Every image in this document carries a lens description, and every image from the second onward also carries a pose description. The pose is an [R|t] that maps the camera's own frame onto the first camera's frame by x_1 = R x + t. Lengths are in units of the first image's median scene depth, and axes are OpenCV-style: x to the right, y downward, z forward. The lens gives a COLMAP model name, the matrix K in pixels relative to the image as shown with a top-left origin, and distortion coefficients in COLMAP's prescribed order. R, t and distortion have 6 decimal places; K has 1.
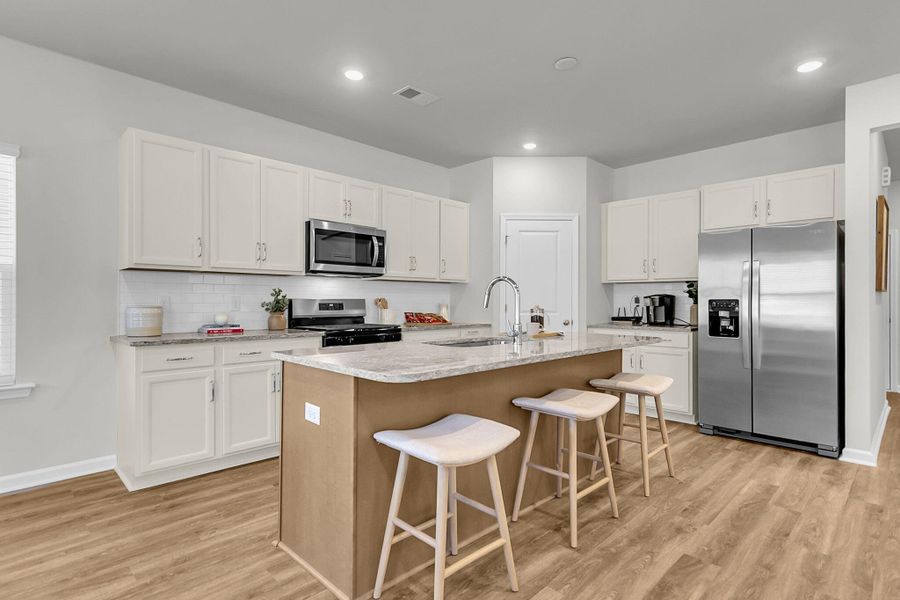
lens RADIAL K [[458.1, 0, 442.0], [0, 458.1, 300.9], [0, 0, 1]] dist [0.004074, -0.000103]
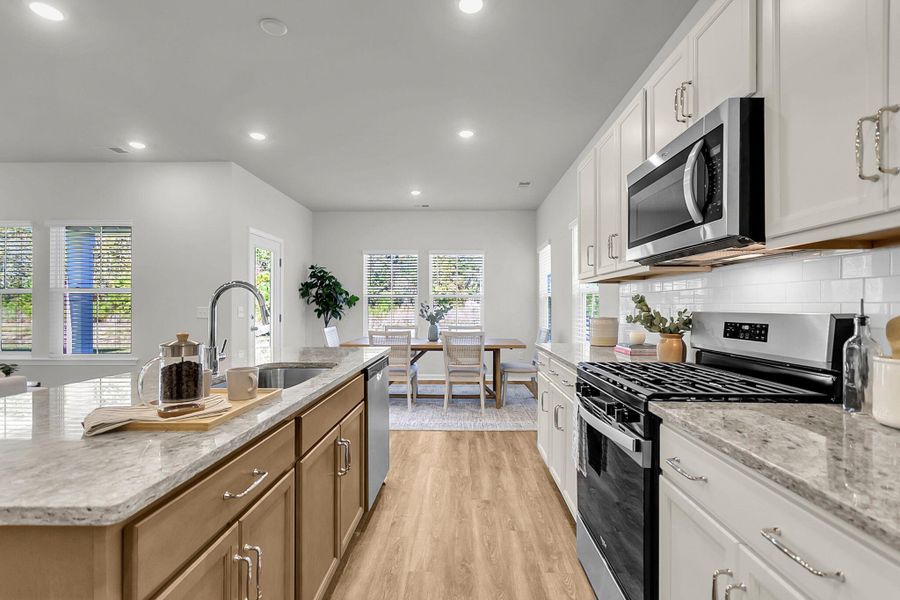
lens RADIAL K [[426.5, 0, 453.3], [0, 426.5, 304.7], [0, 0, 1]] dist [-0.002364, 0.001951]
pose [[-0.716395, -0.005488, -0.697674, 0.246700], [-0.003248, 0.999984, -0.004531, -0.010072], [0.697688, -0.000980, -0.716401, 1.229647]]
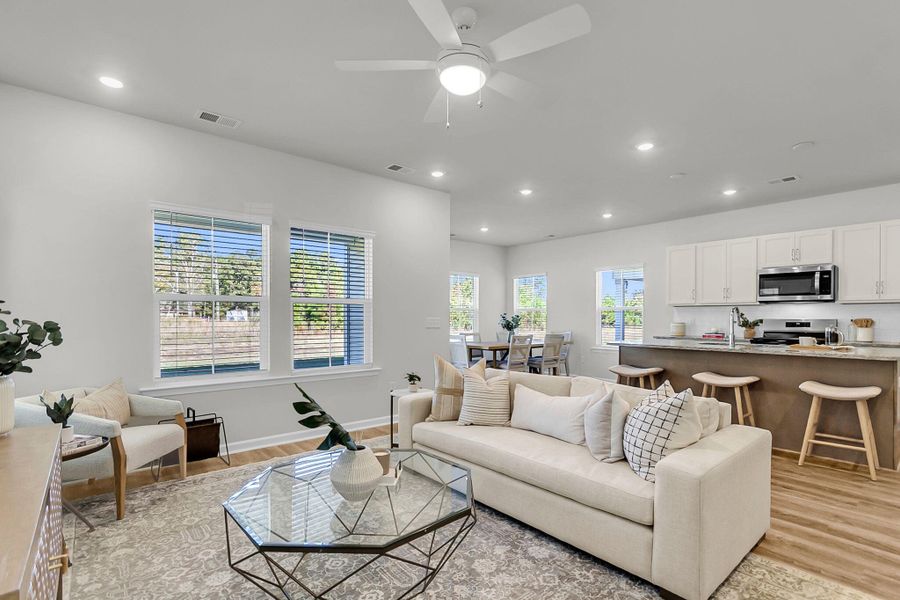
lens RADIAL K [[426.5, 0, 457.1], [0, 426.5, 319.9], [0, 0, 1]] dist [-0.002364, 0.001951]
pose [[-0.057518, 0.001057, -0.998344, 1.254432], [-0.002476, 0.999996, 0.001202, -0.001481], [0.998341, 0.002541, -0.057515, 0.043412]]
